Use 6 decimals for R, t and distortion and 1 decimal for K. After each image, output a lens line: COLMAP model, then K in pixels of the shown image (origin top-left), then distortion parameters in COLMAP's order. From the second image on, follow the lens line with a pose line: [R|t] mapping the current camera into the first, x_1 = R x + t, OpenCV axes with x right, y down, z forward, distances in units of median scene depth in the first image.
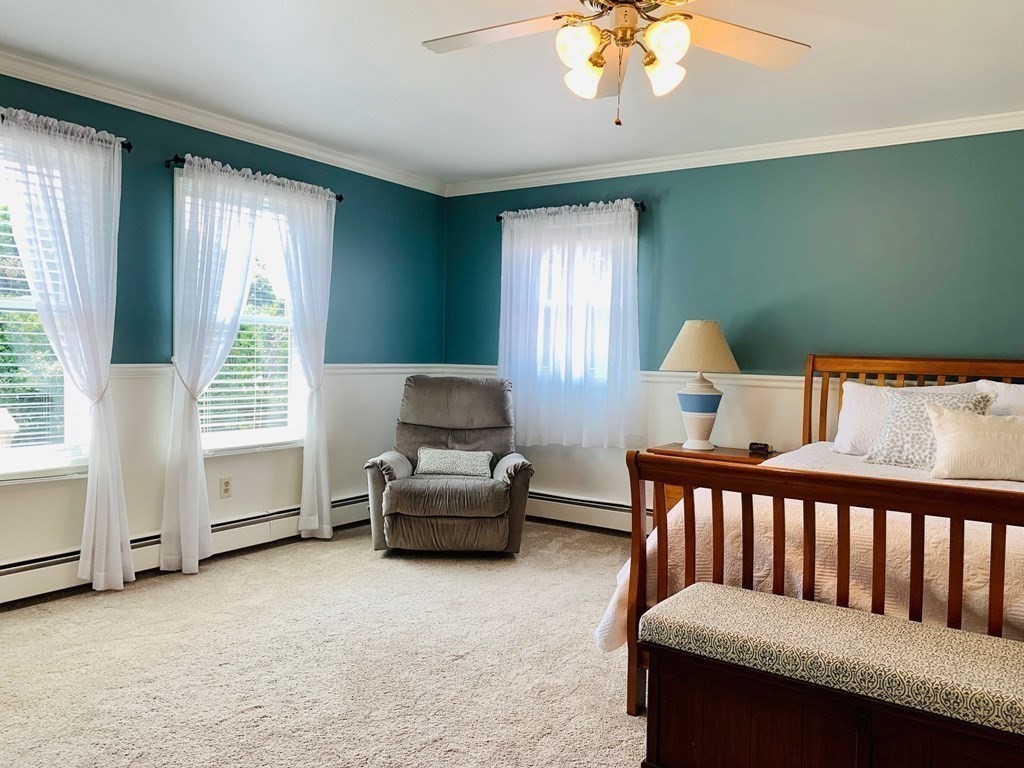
lens RADIAL K [[786.6, 0, 508.4], [0, 786.6, 386.3], [0, 0, 1]] dist [0.063427, -0.060893]
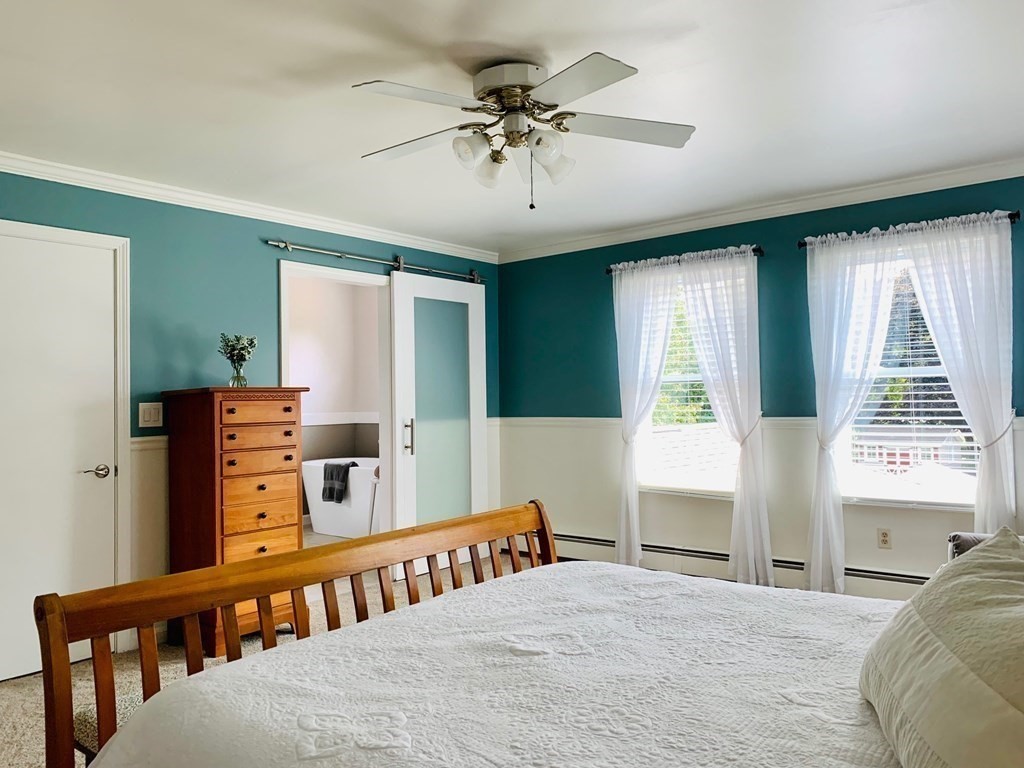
lens RADIAL K [[786.6, 0, 508.4], [0, 786.6, 386.3], [0, 0, 1]] dist [0.063427, -0.060893]
pose [[-0.073716, -0.046463, -0.996196, 1.159218], [-0.033162, 0.998476, -0.044115, -0.010137], [0.996728, 0.029784, -0.075145, 0.969861]]
